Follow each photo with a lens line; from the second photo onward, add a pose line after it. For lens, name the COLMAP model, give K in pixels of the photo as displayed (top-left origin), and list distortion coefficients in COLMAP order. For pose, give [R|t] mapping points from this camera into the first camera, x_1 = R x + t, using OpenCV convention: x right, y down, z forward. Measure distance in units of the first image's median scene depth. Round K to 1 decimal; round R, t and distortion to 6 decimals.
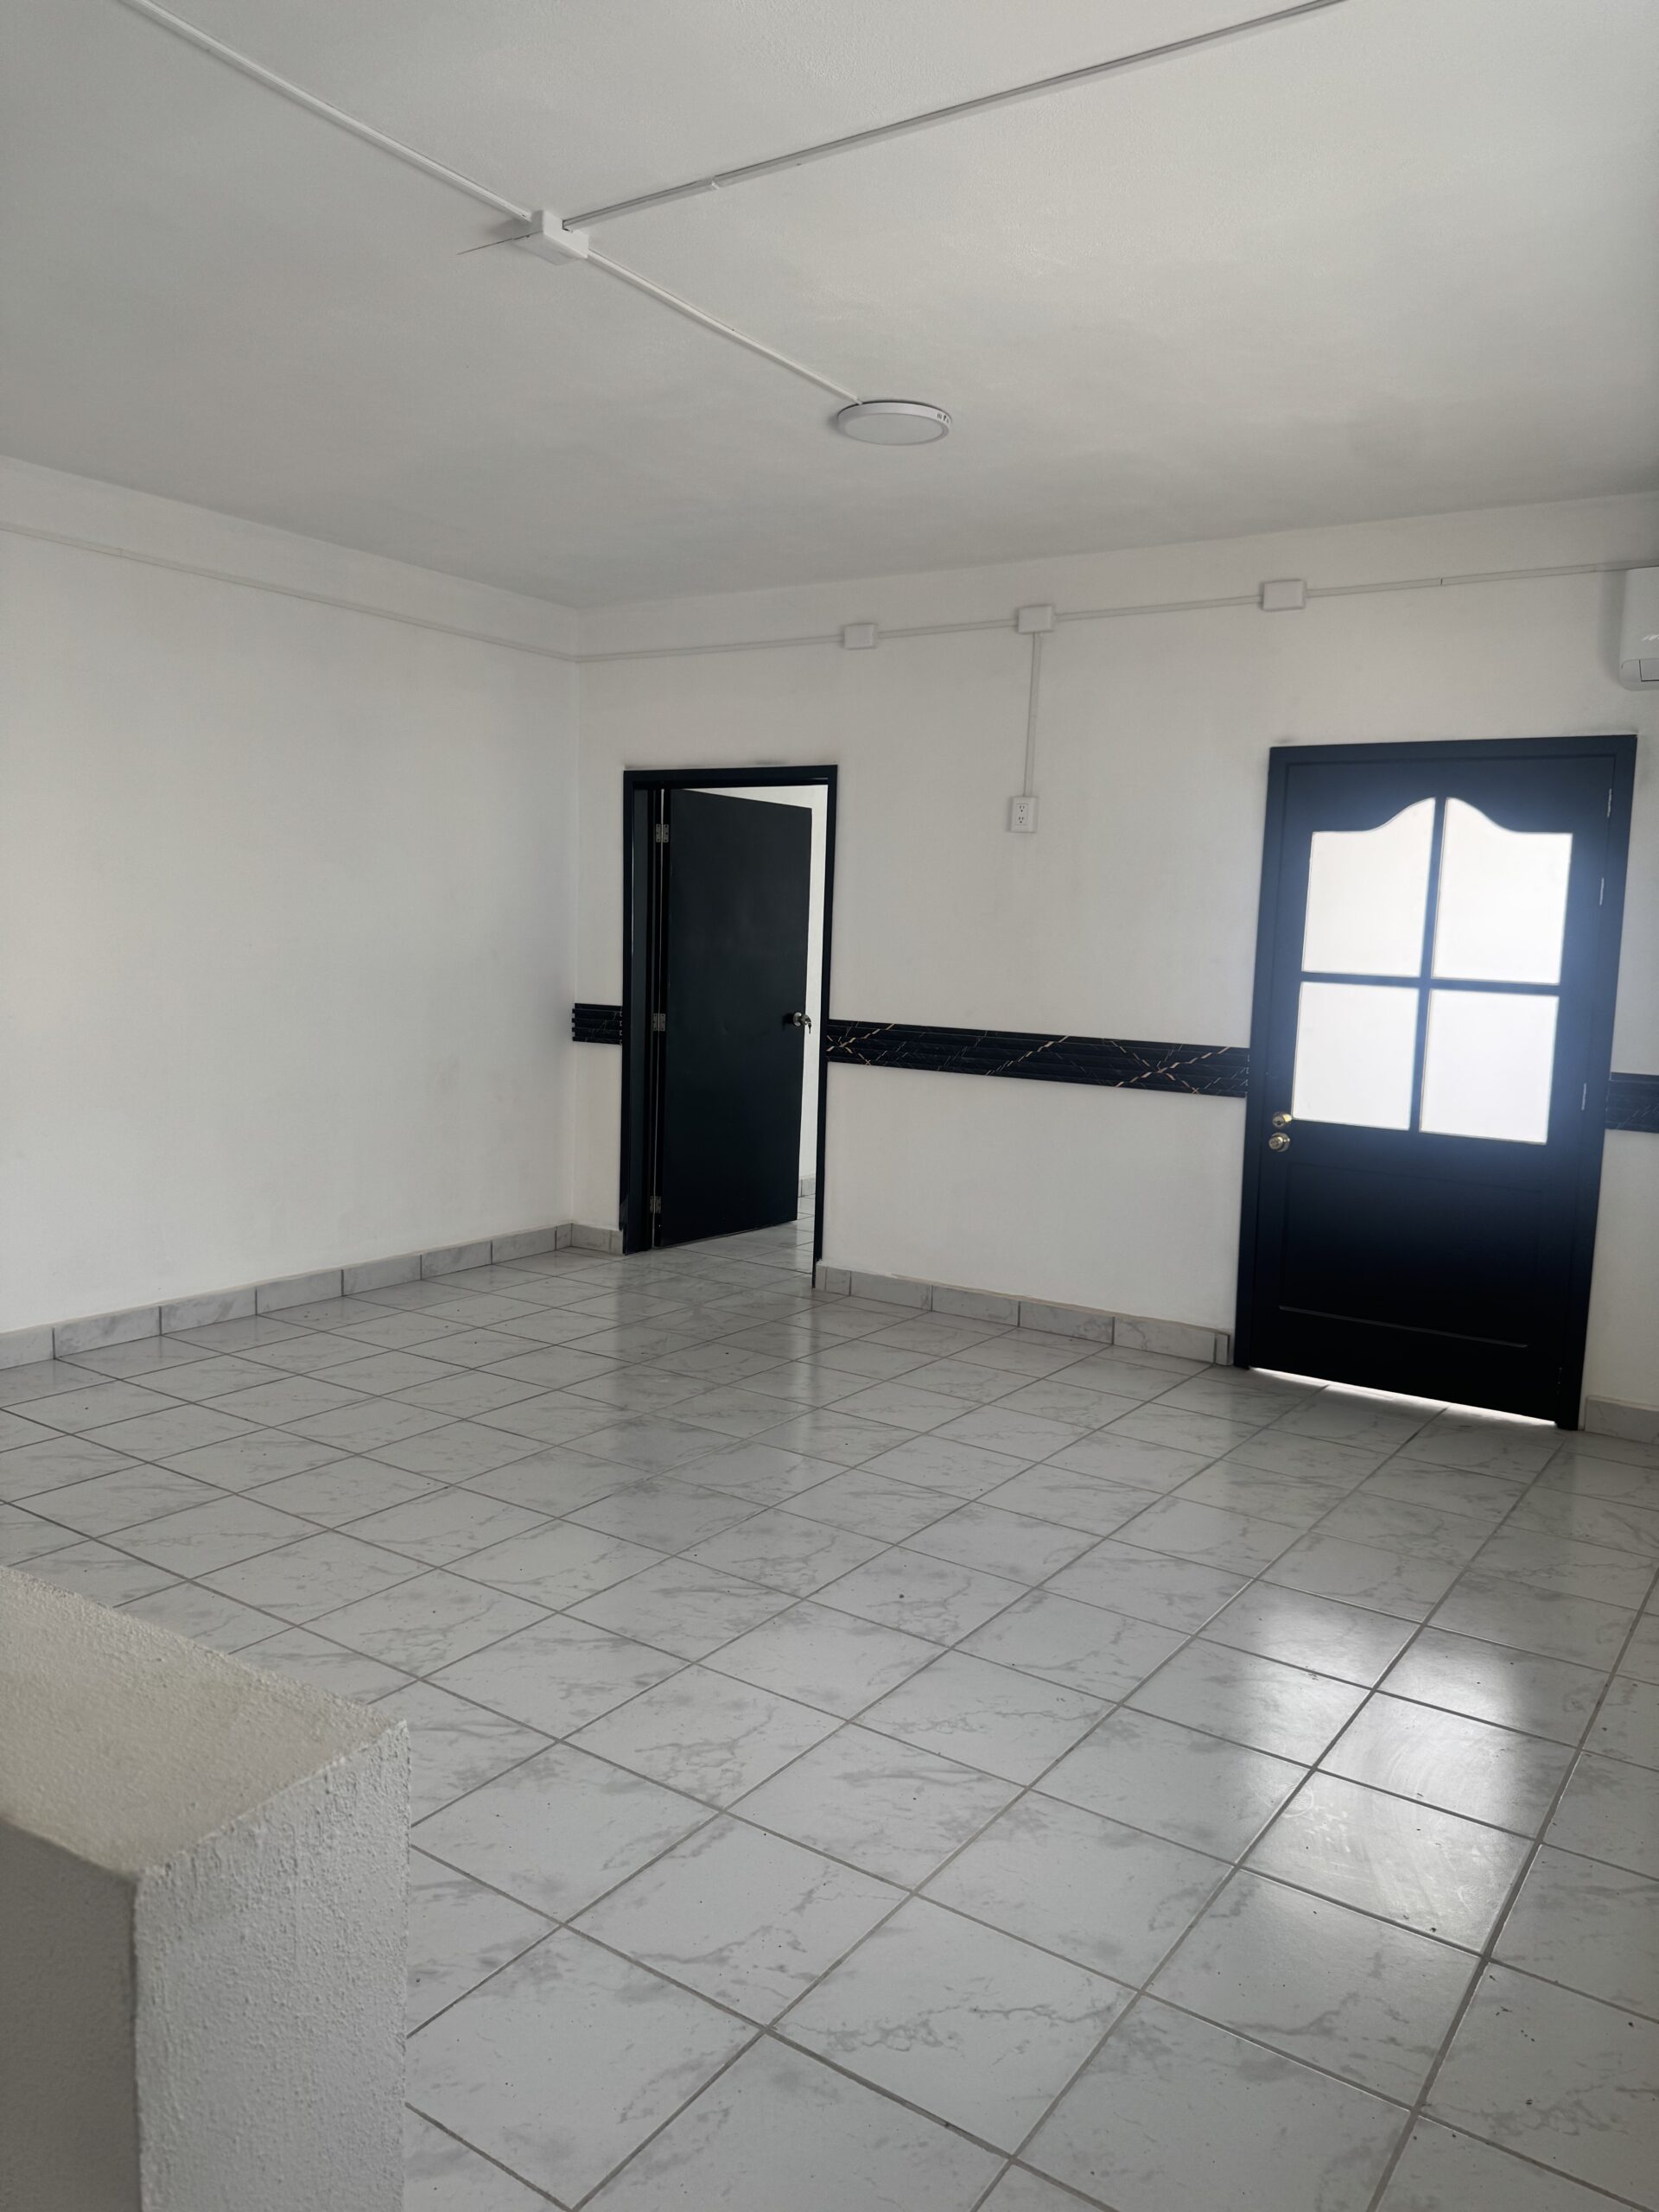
lens RADIAL K [[1565.3, 0, 840.7], [0, 1565.3, 1095.5], [0, 0, 1]] dist [0.148151, -0.287668]
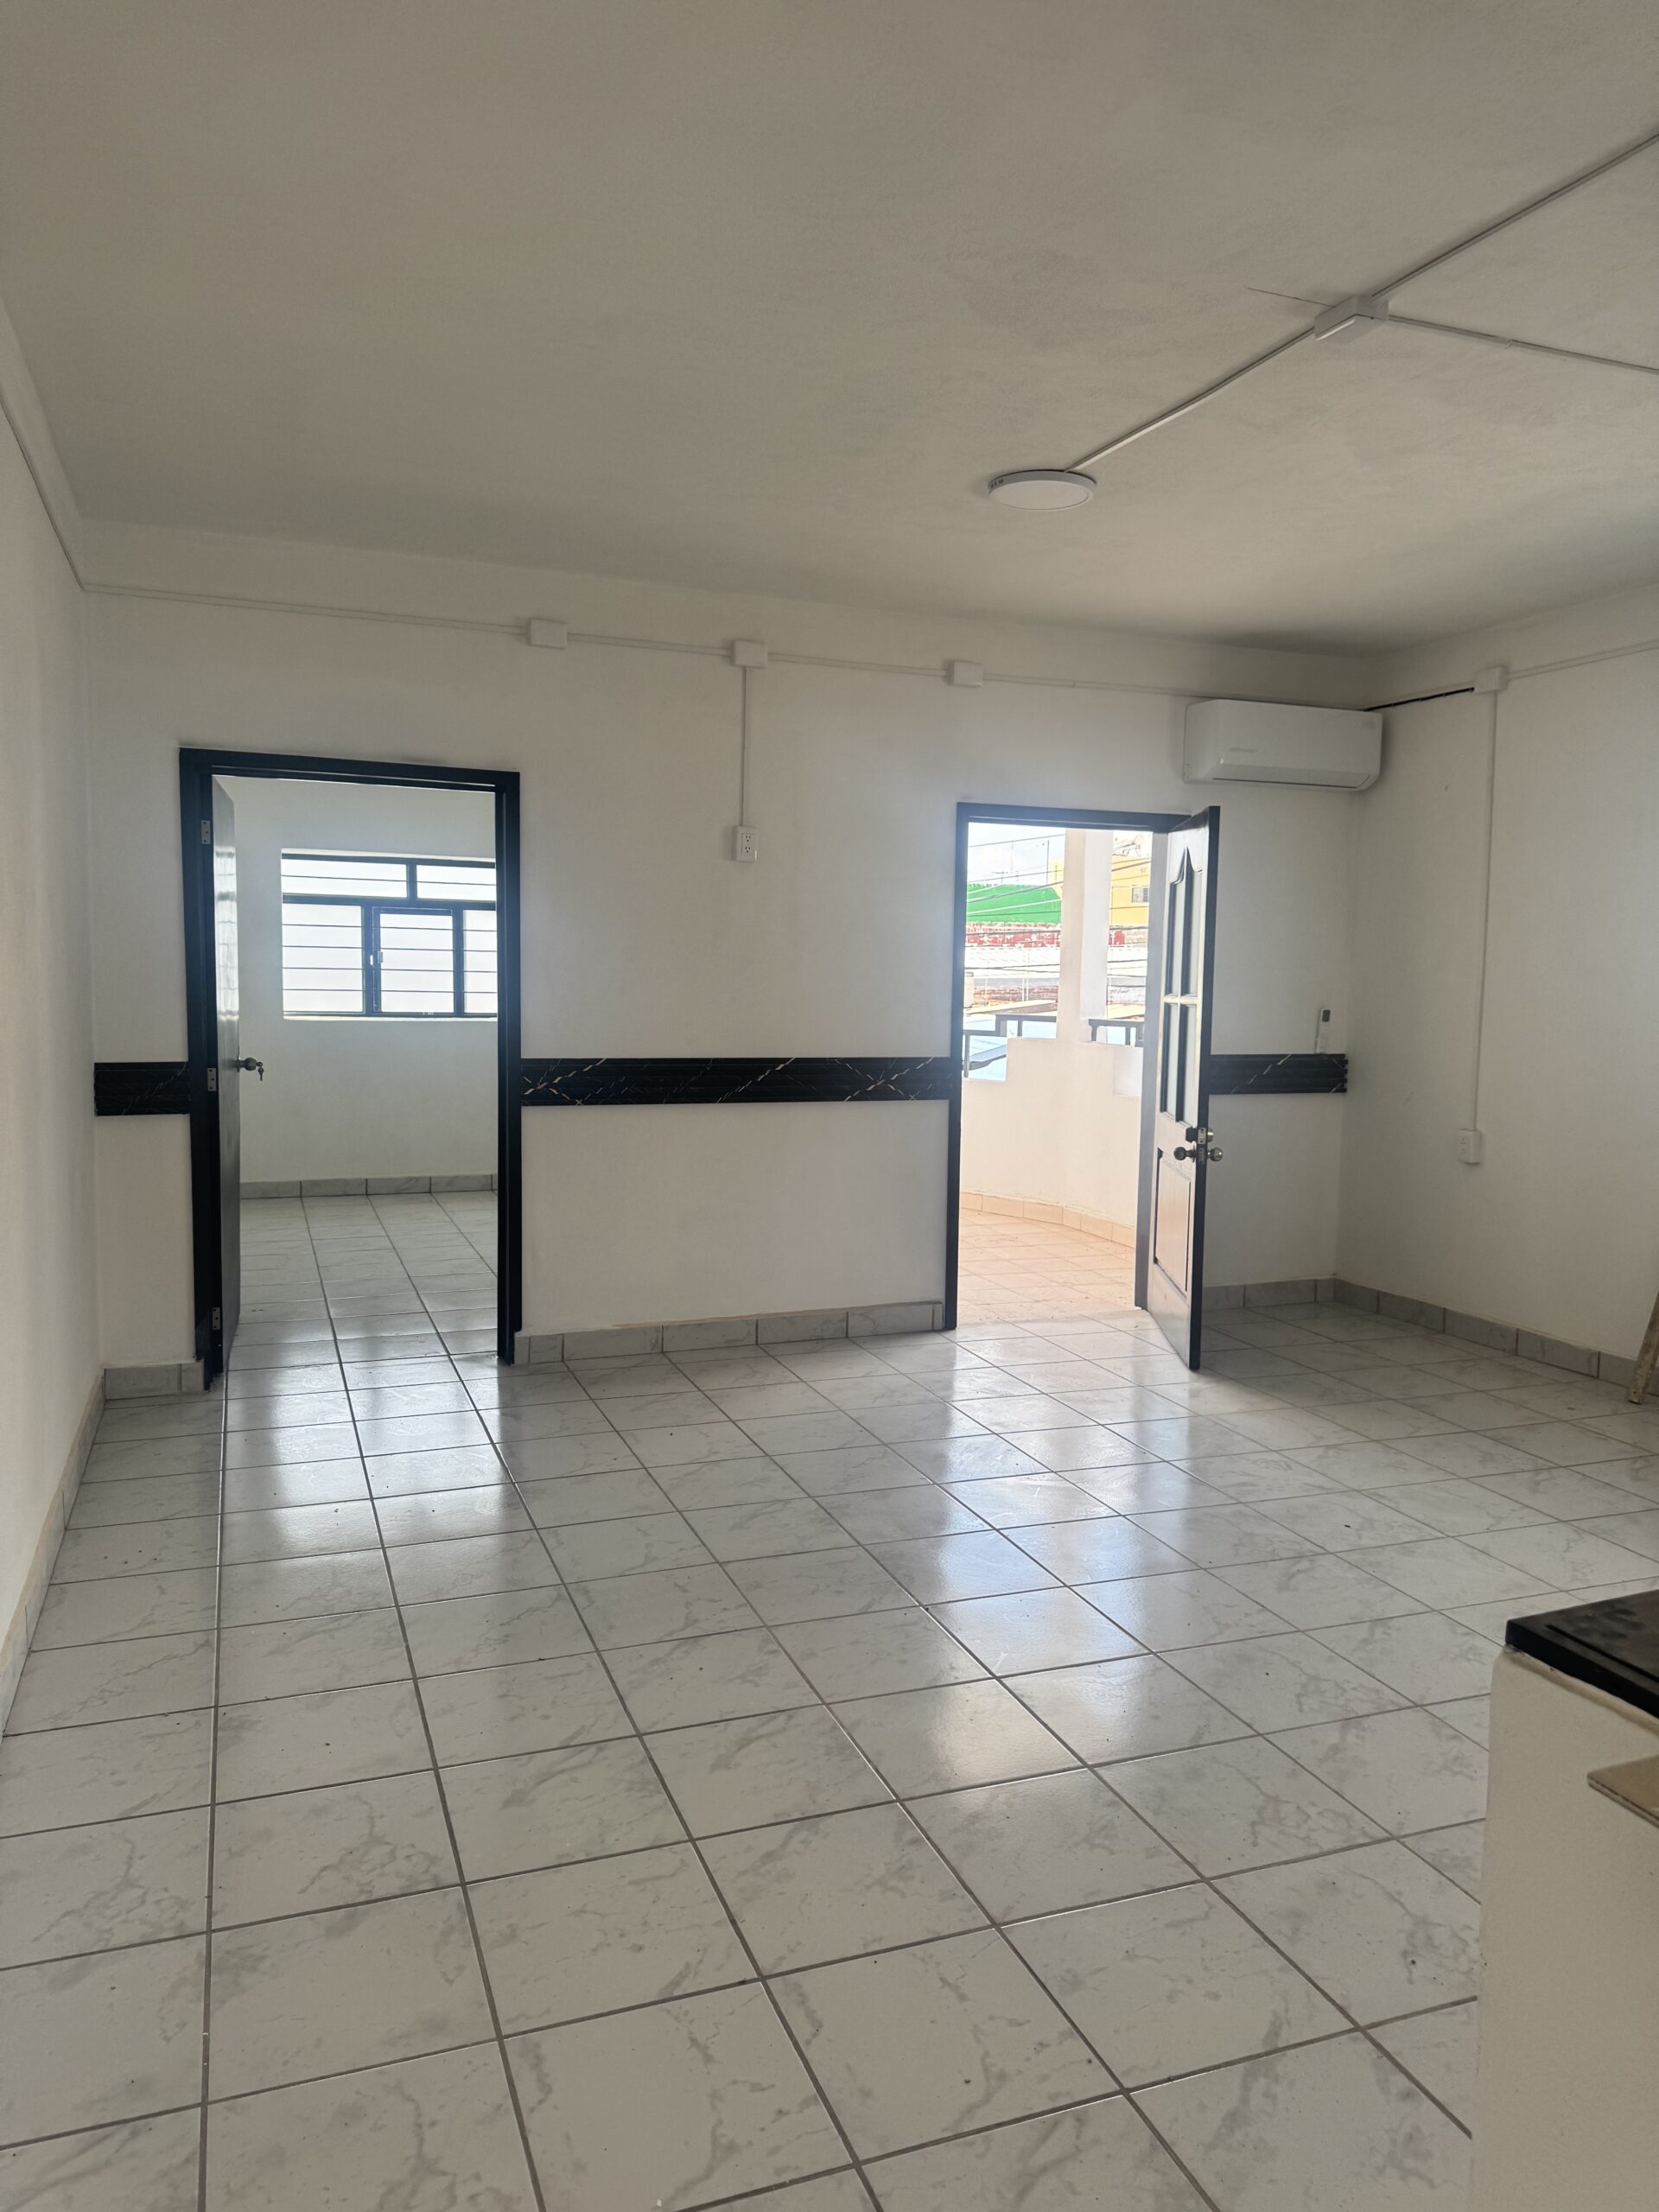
lens RADIAL K [[1593.5, 0, 829.5], [0, 1593.5, 1106.0], [0, 0, 1]] dist [0.099407, -0.002803]
pose [[0.566548, -0.097742, 0.818212, -0.900274], [0.084673, 0.994590, 0.060182, -0.085209], [-0.819667, 0.035185, 0.571758, 0.467911]]
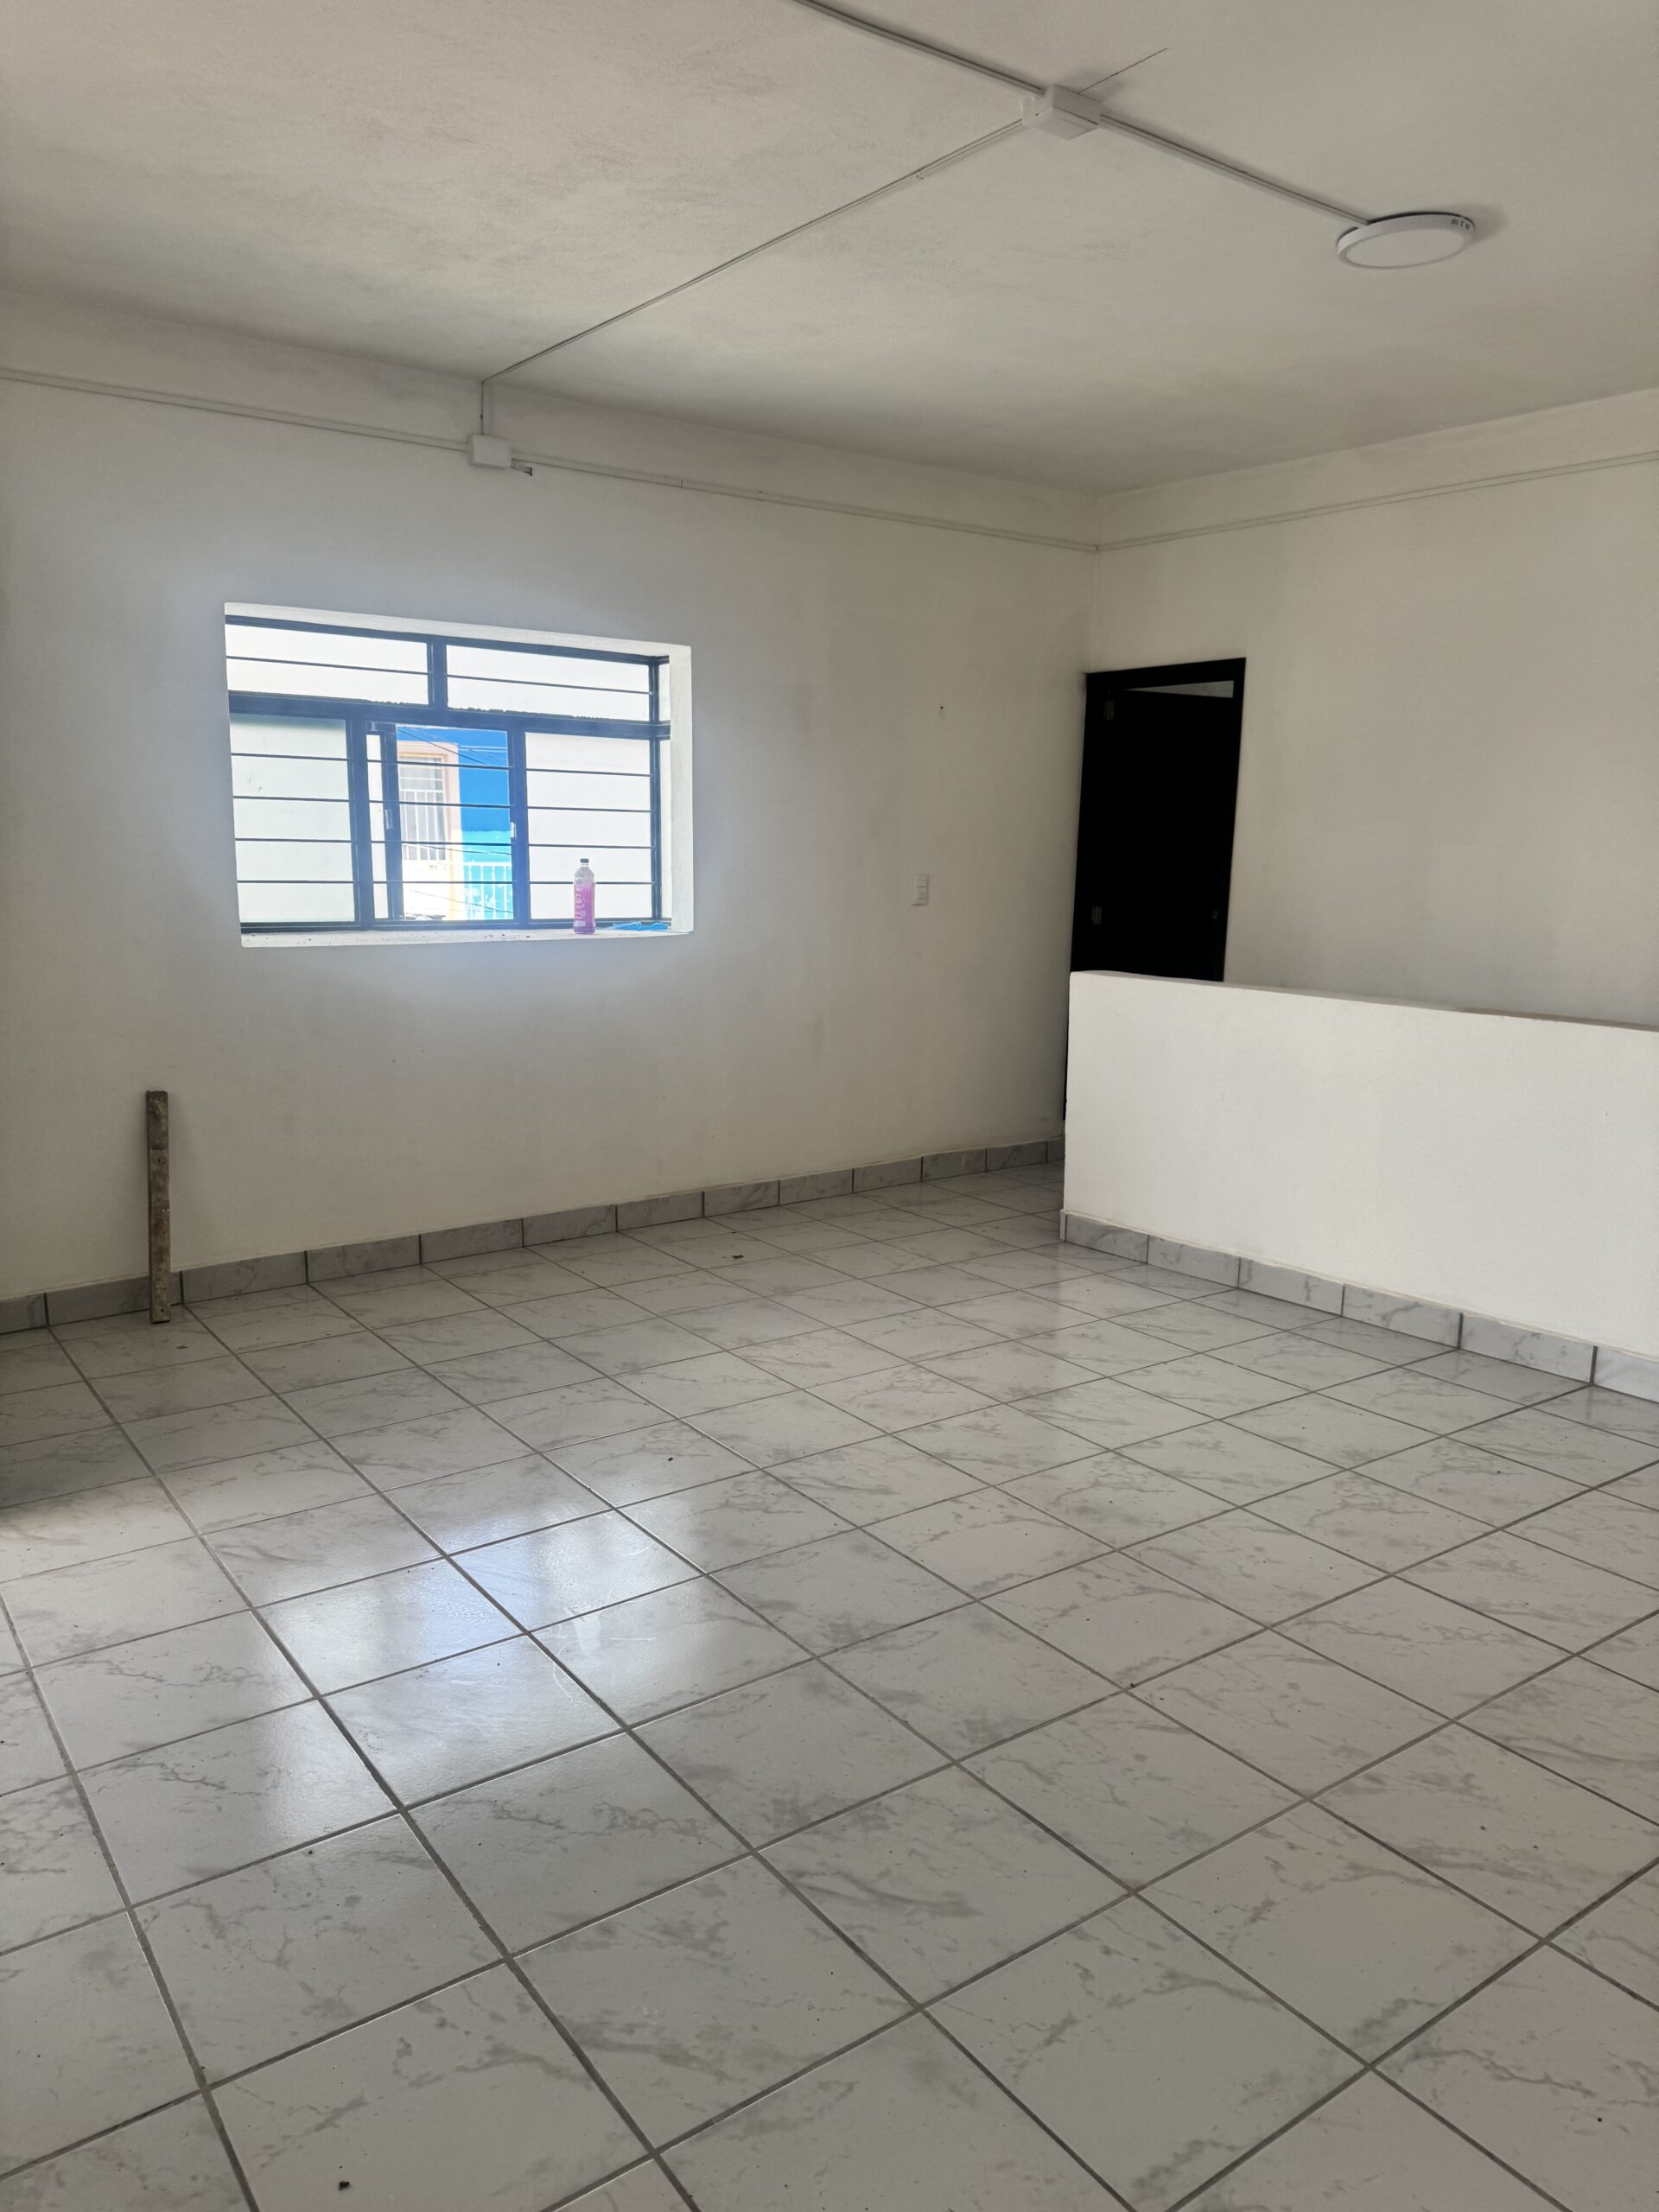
lens RADIAL K [[1565.3, 0, 840.7], [0, 1565.3, 1095.5], [0, 0, 1]] dist [0.148151, -0.287668]
pose [[-0.944265, -0.089946, 0.316660, -0.290558], [-0.003587, 0.964701, 0.263323, -0.146769], [-0.329167, 0.247511, -0.911256, 1.430514]]
